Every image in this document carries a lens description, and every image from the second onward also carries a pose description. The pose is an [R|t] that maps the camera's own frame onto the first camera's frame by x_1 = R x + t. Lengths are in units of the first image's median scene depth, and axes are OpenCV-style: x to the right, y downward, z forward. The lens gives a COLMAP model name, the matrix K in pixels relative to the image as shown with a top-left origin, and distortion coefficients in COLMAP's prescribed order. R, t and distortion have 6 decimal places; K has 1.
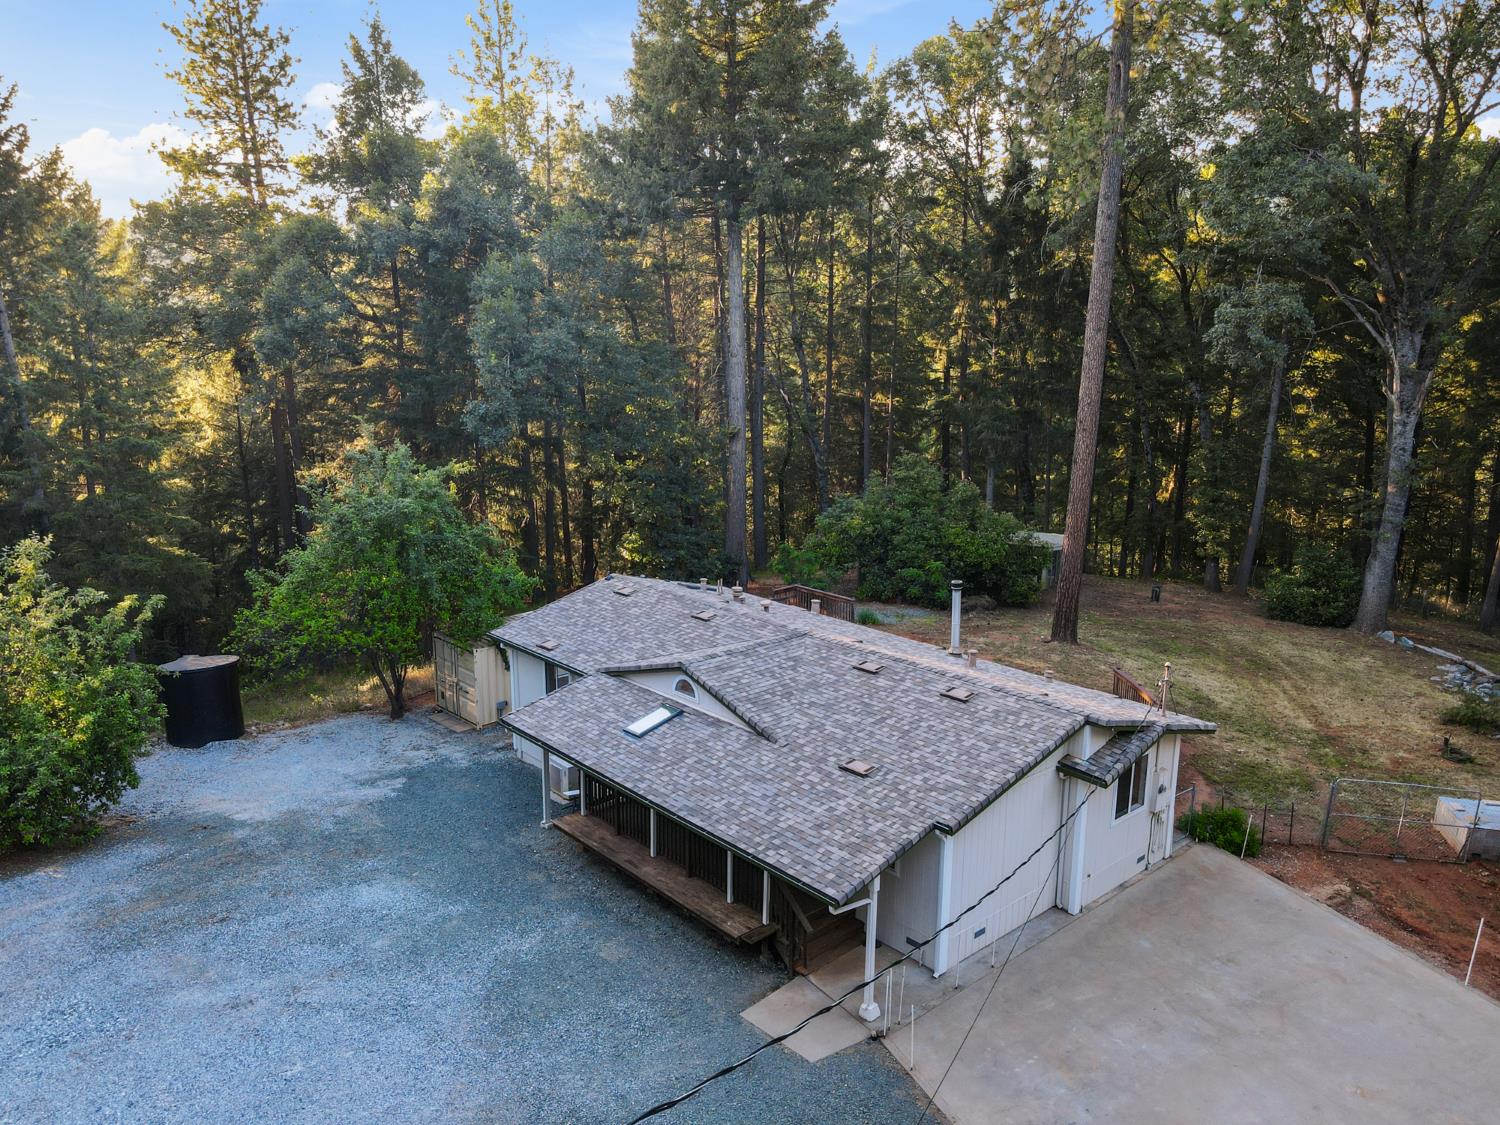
lens RADIAL K [[1111.2, 0, 746.0], [0, 1111.2, 565.3], [0, 0, 1]] dist [0.008515, 0.003474]
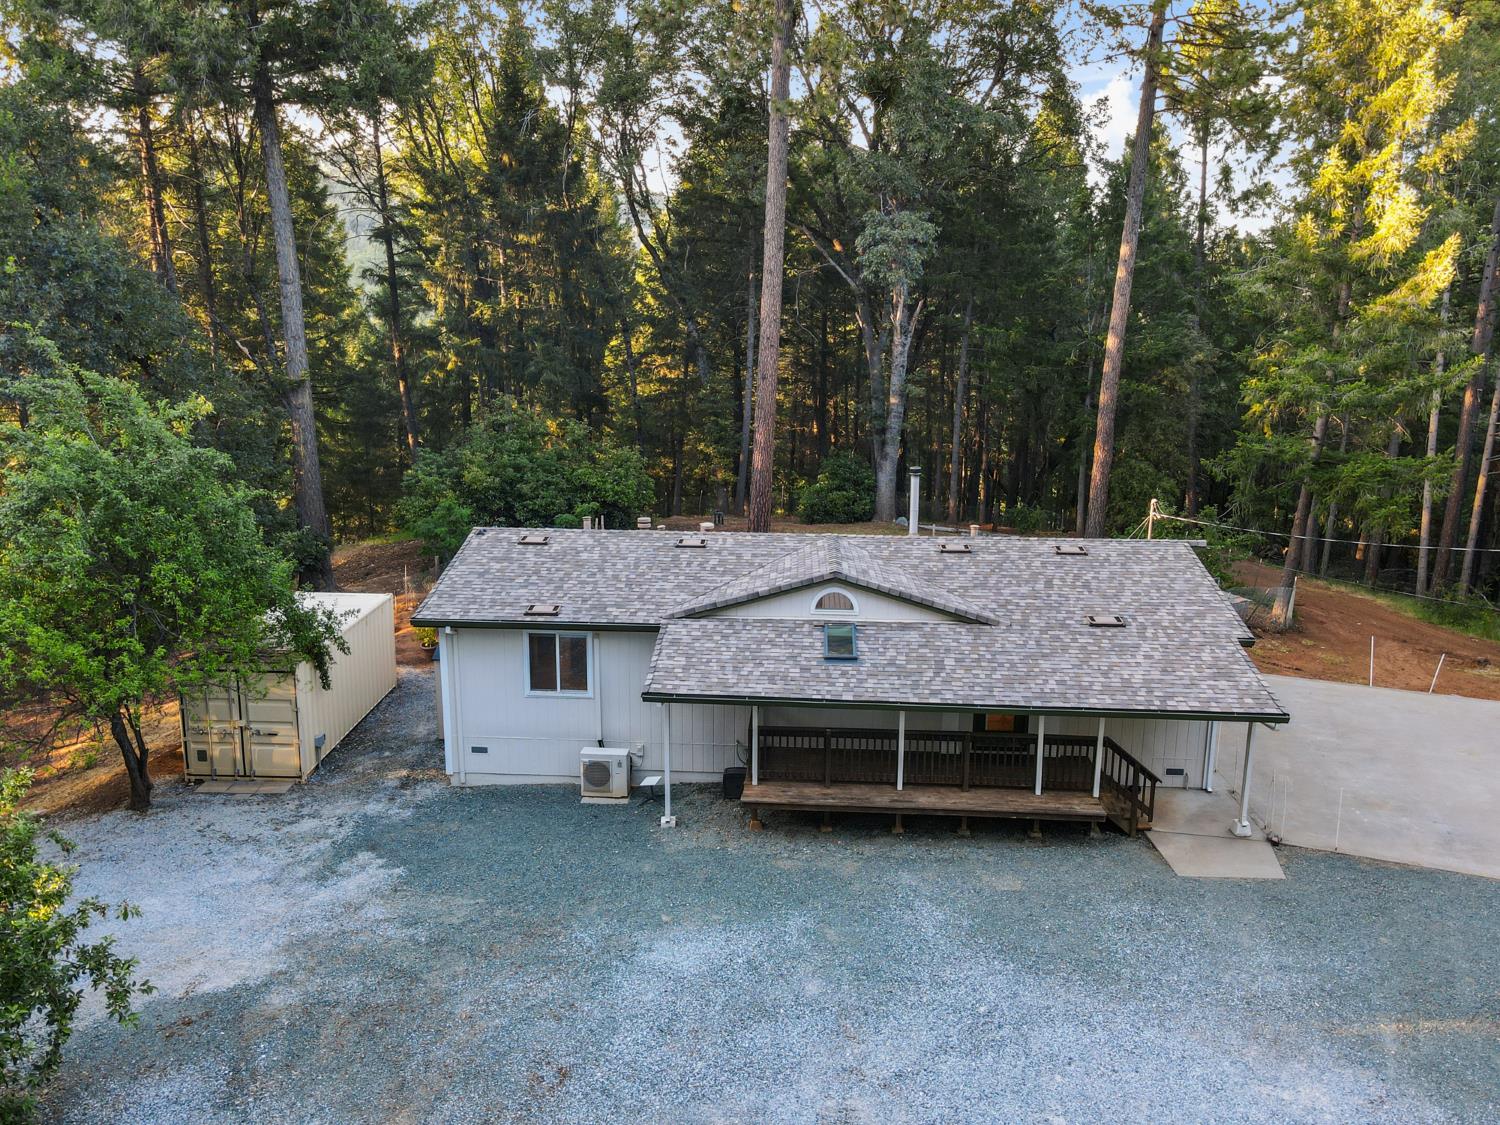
lens RADIAL K [[1111.2, 0, 746.0], [0, 1111.2, 565.3], [0, 0, 1]] dist [0.008515, 0.003474]
pose [[0.712223, -0.150812, 0.685561, -0.712349], [0.150902, 0.986709, 0.060288, 0.021367], [-0.685541, 0.060514, 0.725514, 0.438457]]
